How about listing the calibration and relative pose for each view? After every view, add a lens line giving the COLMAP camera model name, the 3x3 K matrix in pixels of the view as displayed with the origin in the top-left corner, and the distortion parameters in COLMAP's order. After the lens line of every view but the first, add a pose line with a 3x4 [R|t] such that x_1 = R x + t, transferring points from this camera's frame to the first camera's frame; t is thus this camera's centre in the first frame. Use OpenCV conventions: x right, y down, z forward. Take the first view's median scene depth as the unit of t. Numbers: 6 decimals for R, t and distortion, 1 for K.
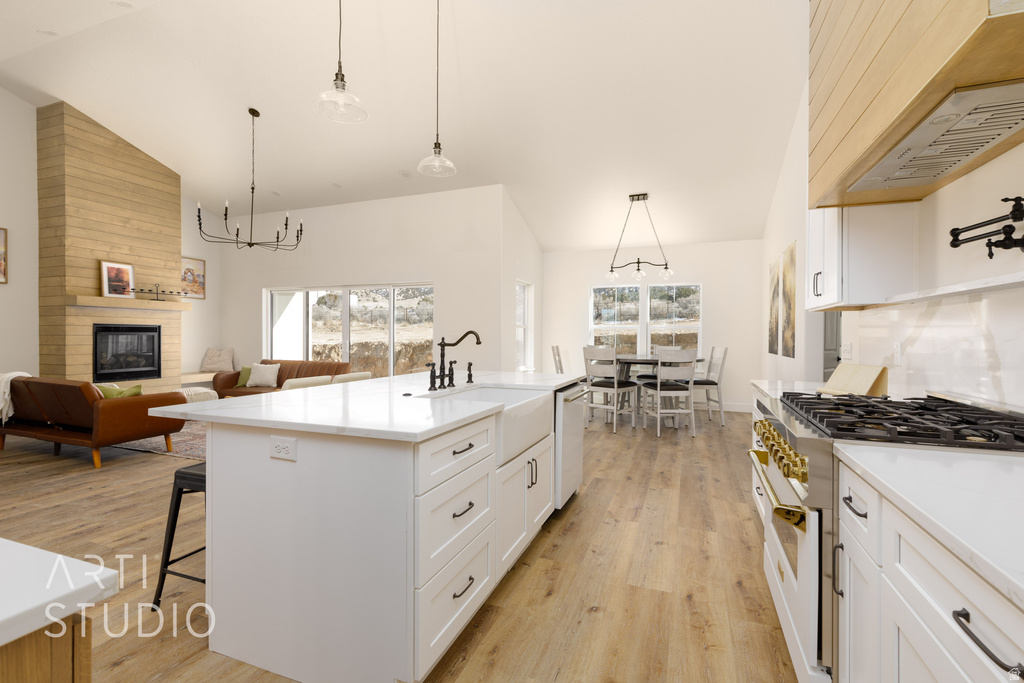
lens RADIAL K [[457.4, 0, 515.2], [0, 457.4, 339.5], [0, 0, 1]] dist [0.006573, -0.001580]
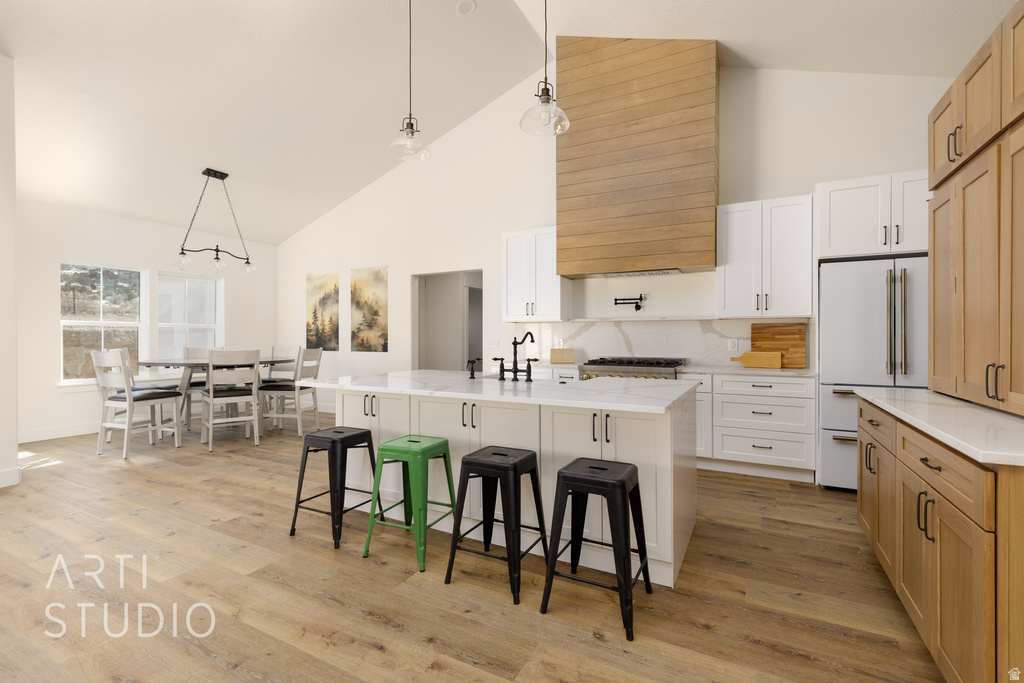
lens RADIAL K [[457.4, 0, 514.9], [0, 457.4, 340.2], [0, 0, 1]] dist [0.006573, -0.001580]
pose [[0.121955, -0.010766, 0.992477, -0.512917], [0.007637, 0.999922, 0.009908, -0.003541], [-0.992506, 0.006371, 0.122027, 0.334311]]
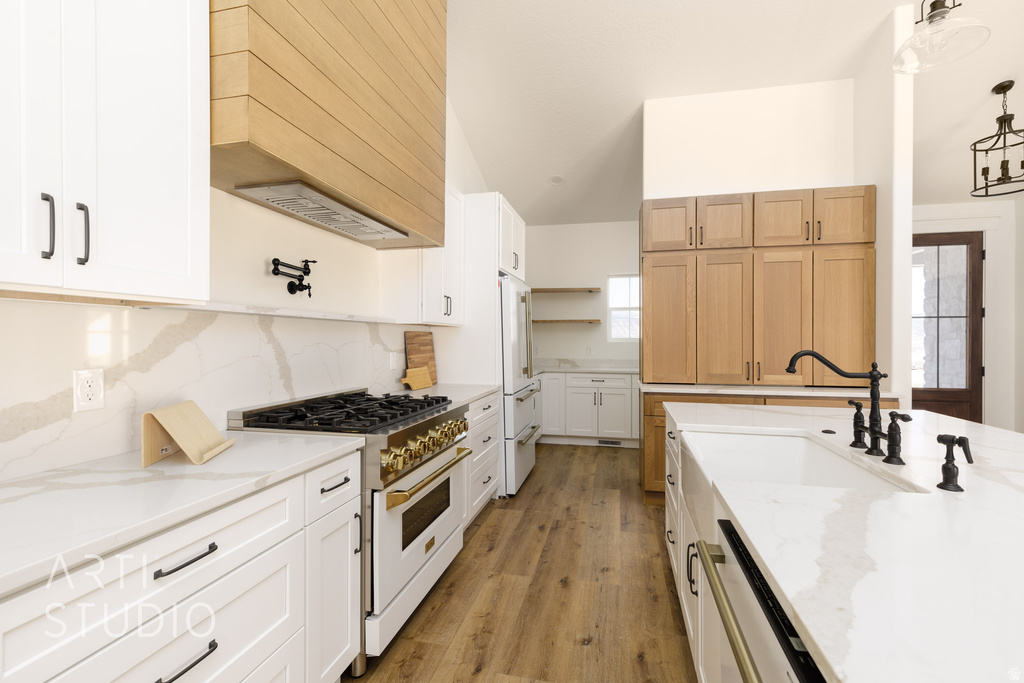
lens RADIAL K [[457.4, 0, 515.5], [0, 457.4, 340.2], [0, 0, 1]] dist [0.006573, -0.001580]
pose [[-0.989921, -0.004513, -0.141550, 0.137830], [-0.005700, 0.999952, 0.007981, -0.013306], [0.141507, 0.008707, -0.989899, 0.580584]]
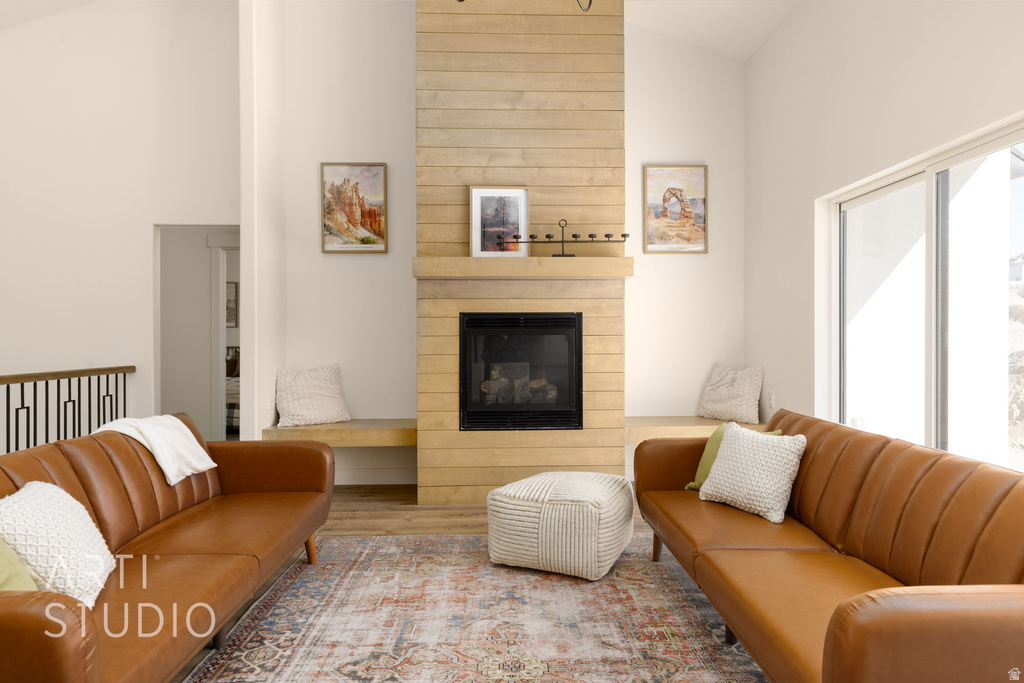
lens RADIAL K [[597.8, 0, 512.7], [0, 597.8, 338.8], [0, 0, 1]] dist [0.008424, 0.000004]
pose [[0.385568, -0.000869, -0.922679, -0.276113], [-0.002475, 0.999995, -0.001976, -0.004508], [0.922676, 0.003045, 0.385564, 0.770410]]
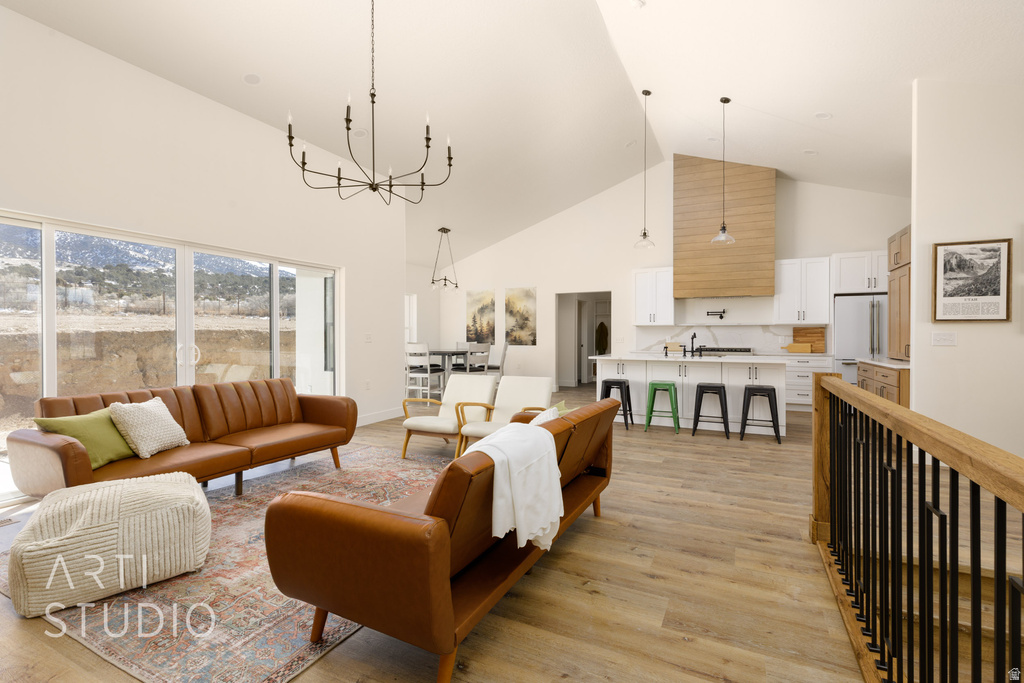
lens RADIAL K [[457.4, 0, 513.0], [0, 457.4, 340.6], [0, 0, 1]] dist [0.006573, -0.001580]
pose [[0.097634, -0.015930, 0.995095, -1.029520], [0.008331, 0.999850, 0.015188, -0.008533], [-0.995188, 0.006808, 0.097752, 0.663338]]
